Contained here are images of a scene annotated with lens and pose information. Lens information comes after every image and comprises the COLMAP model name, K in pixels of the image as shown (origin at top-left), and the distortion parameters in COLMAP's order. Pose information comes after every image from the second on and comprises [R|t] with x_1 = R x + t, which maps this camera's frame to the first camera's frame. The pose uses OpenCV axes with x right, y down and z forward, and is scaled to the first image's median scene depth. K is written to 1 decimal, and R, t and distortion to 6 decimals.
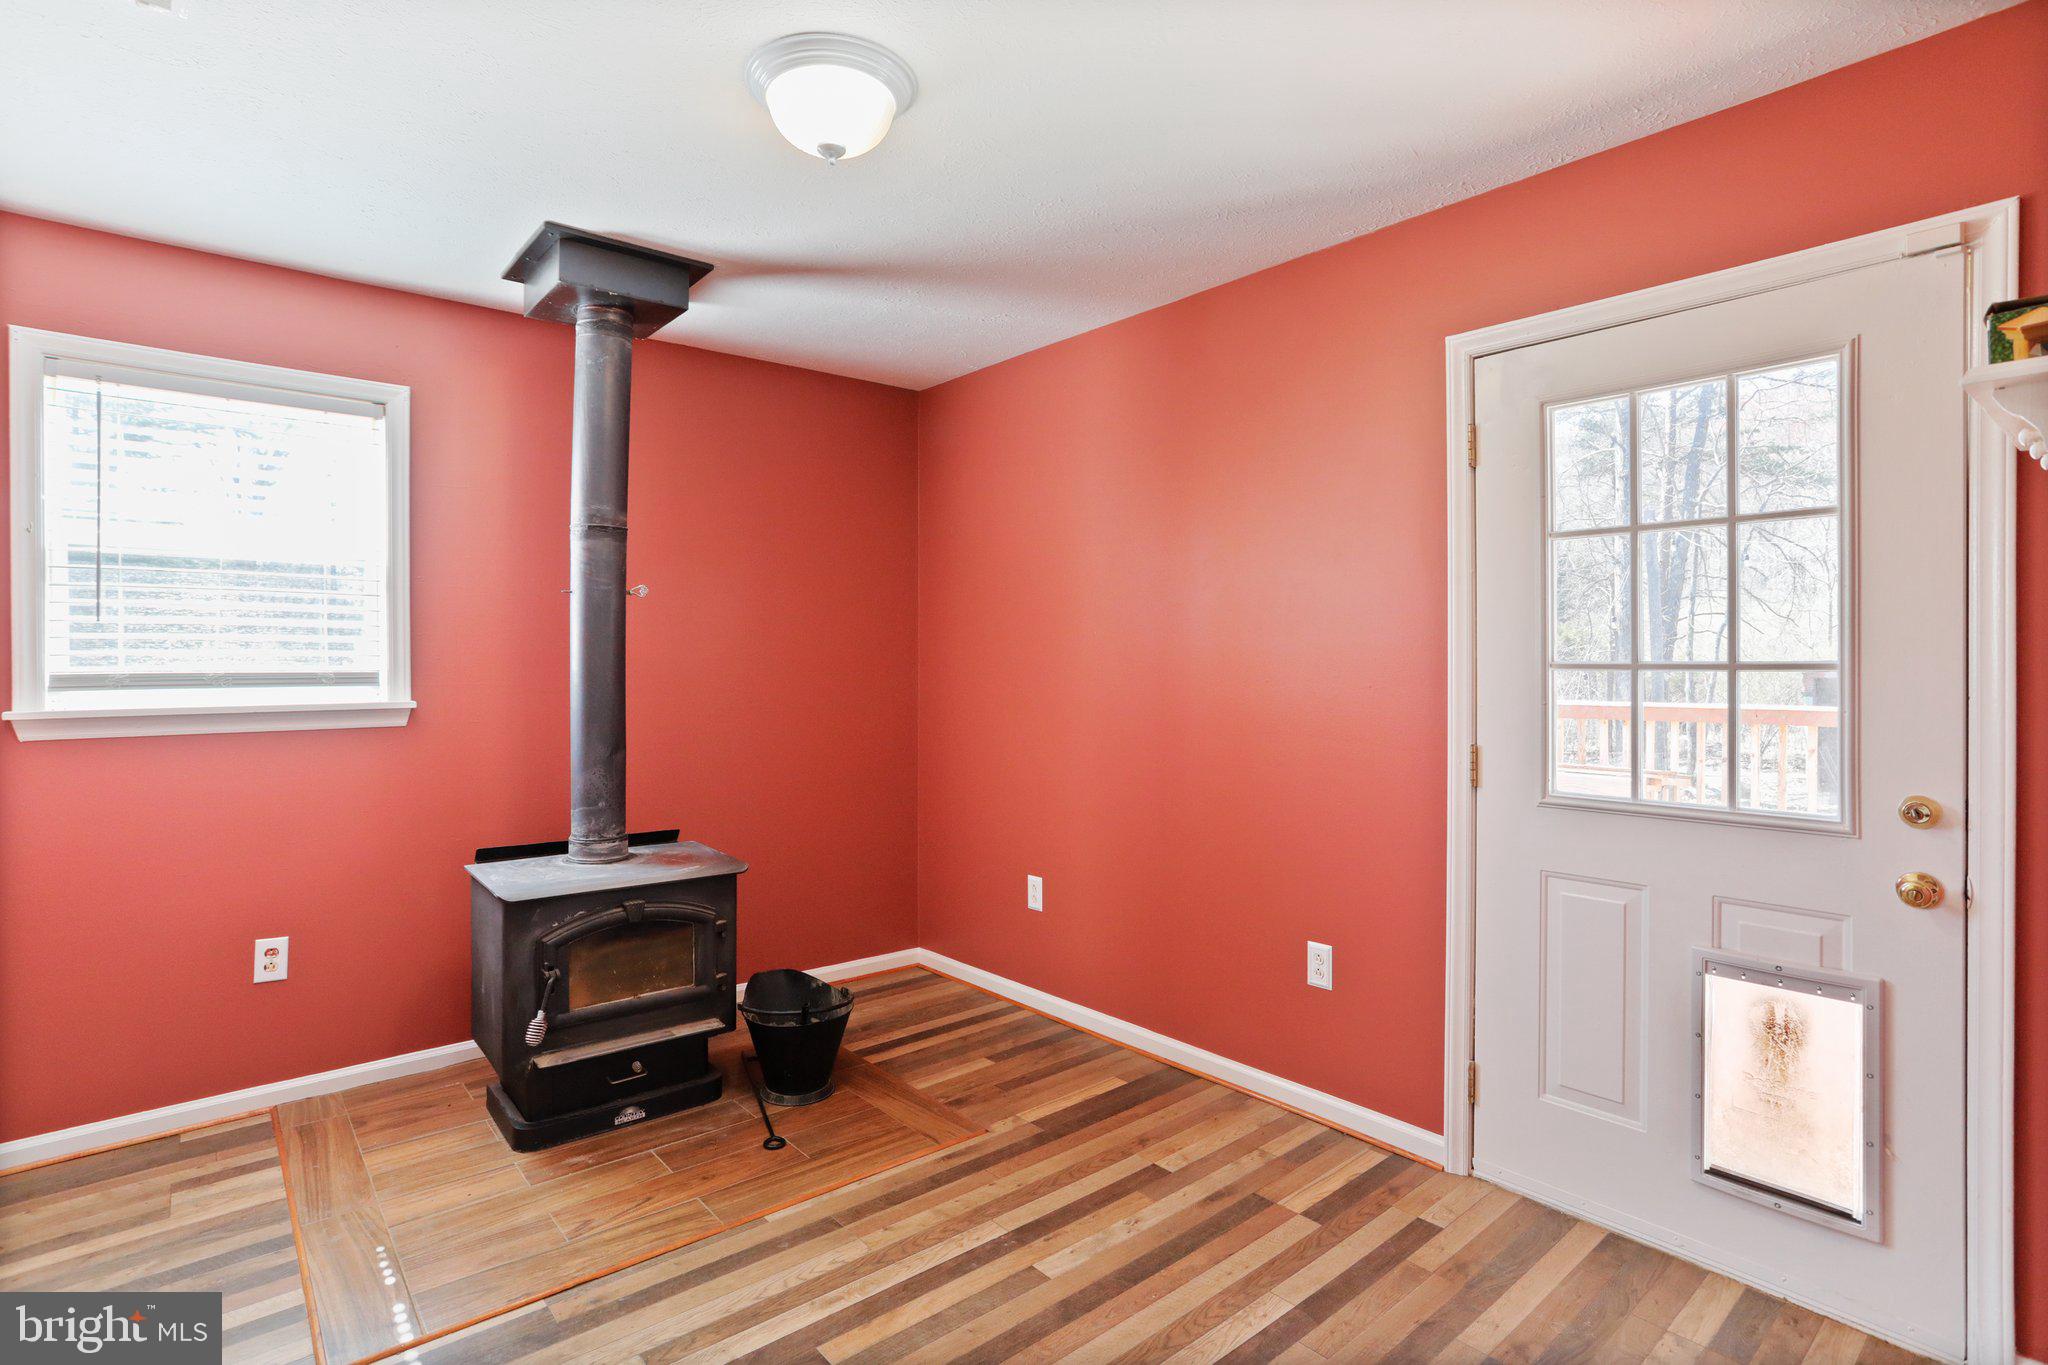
lens RADIAL K [[997.5, 0, 997.1], [0, 997.5, 666.4], [0, 0, 1]] dist [-0.051289, 0.029568]
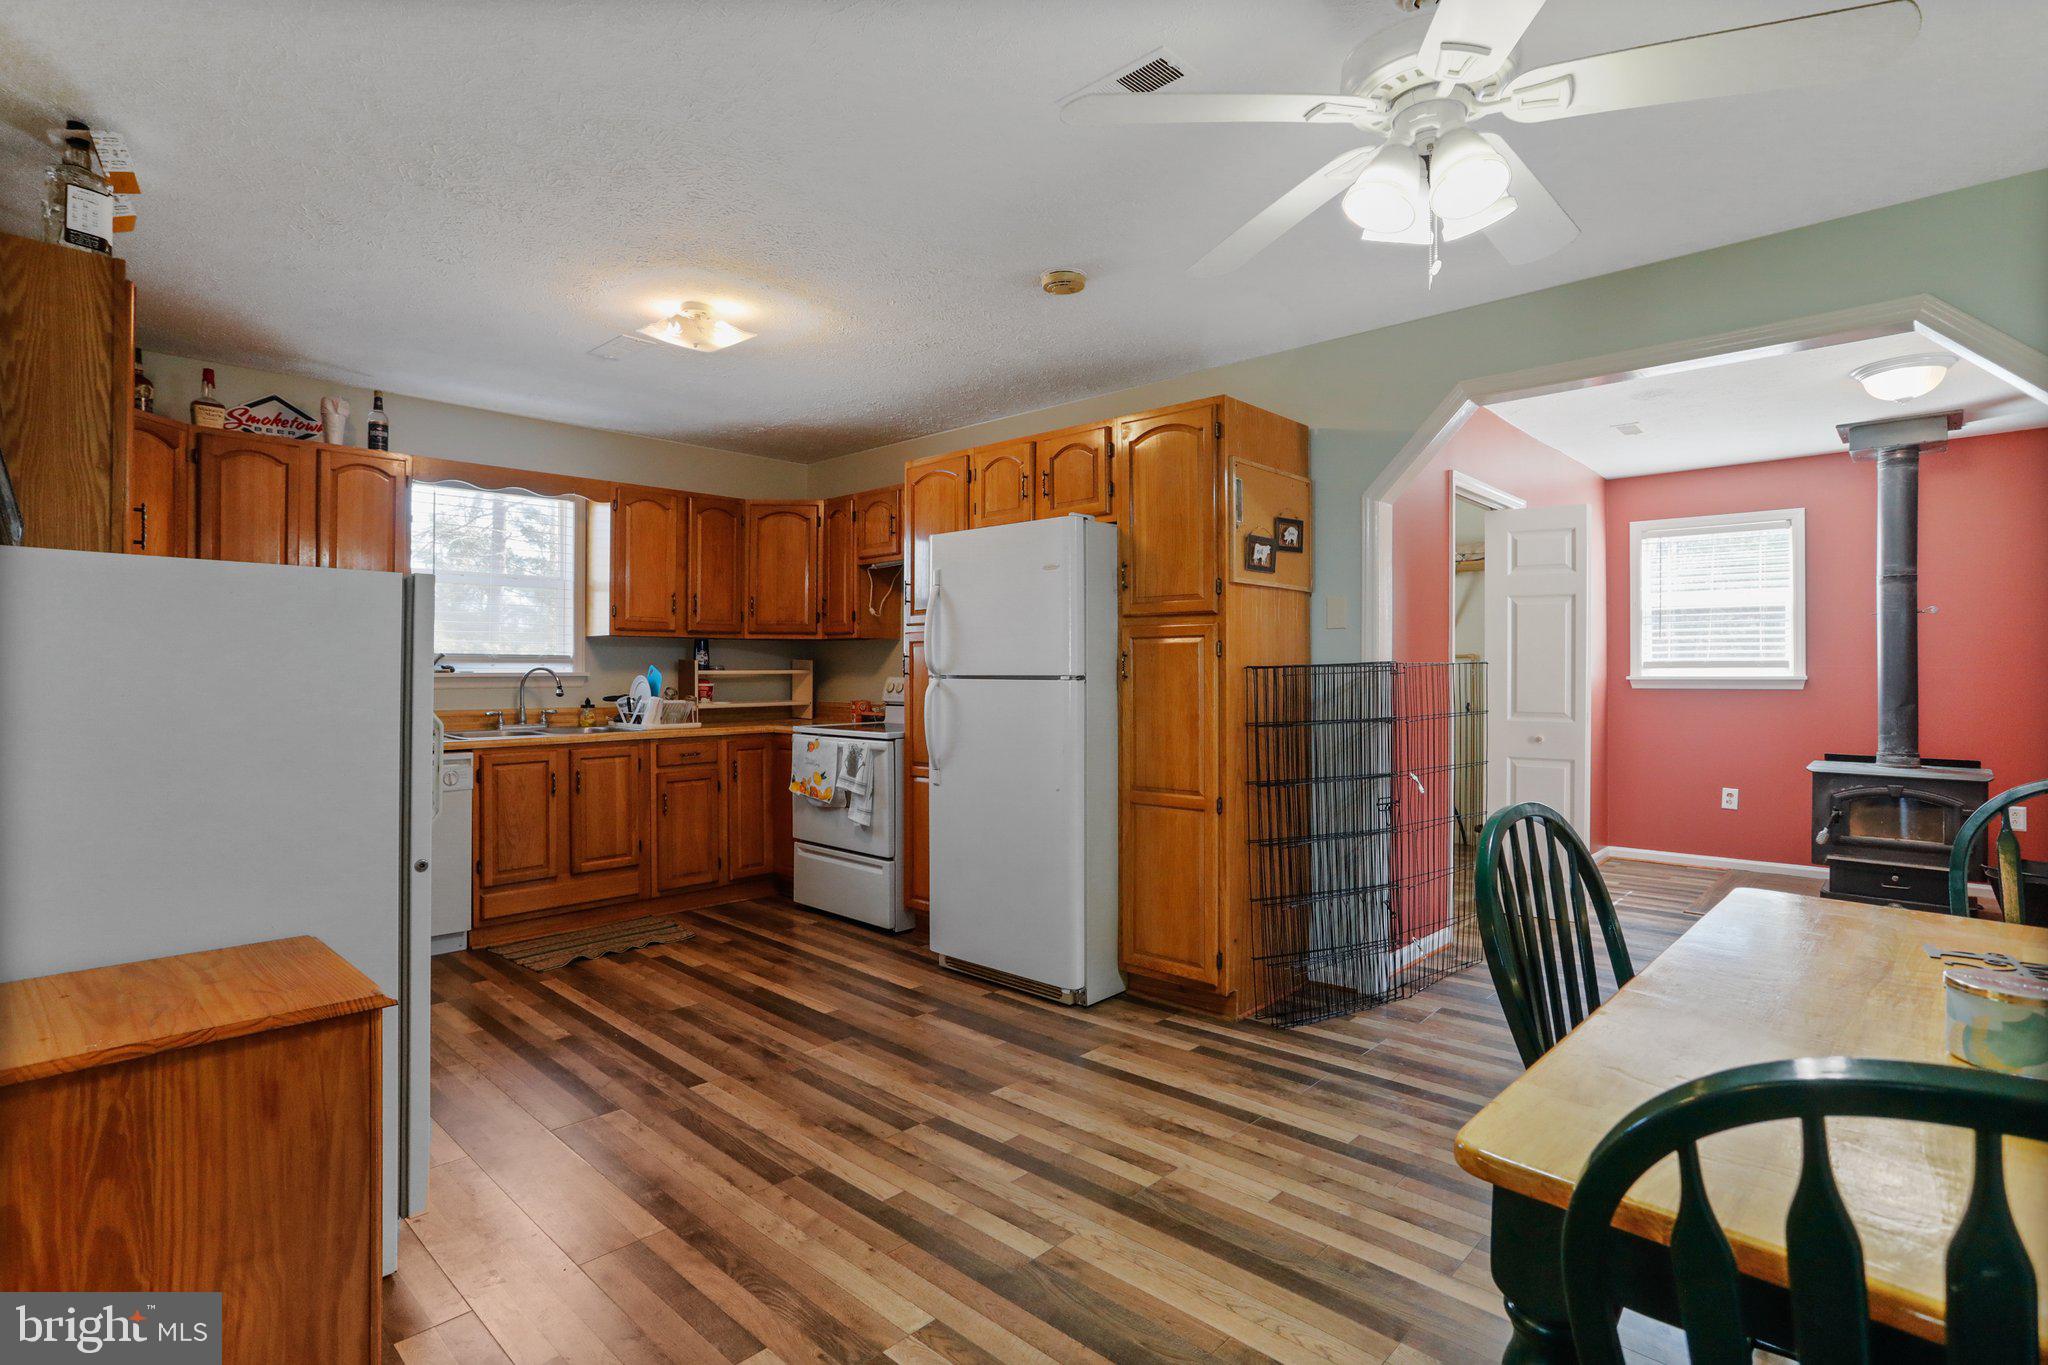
lens RADIAL K [[944.4, 0, 1018.6], [0, 944.4, 676.7], [0, 0, 1]] dist [-0.005330, 0.000960]
pose [[0.100154, 0.006560, -0.994950, 1.144566], [-0.003765, 0.999974, 0.006215, 0.034749], [0.994965, 0.003124, 0.100176, -0.739274]]
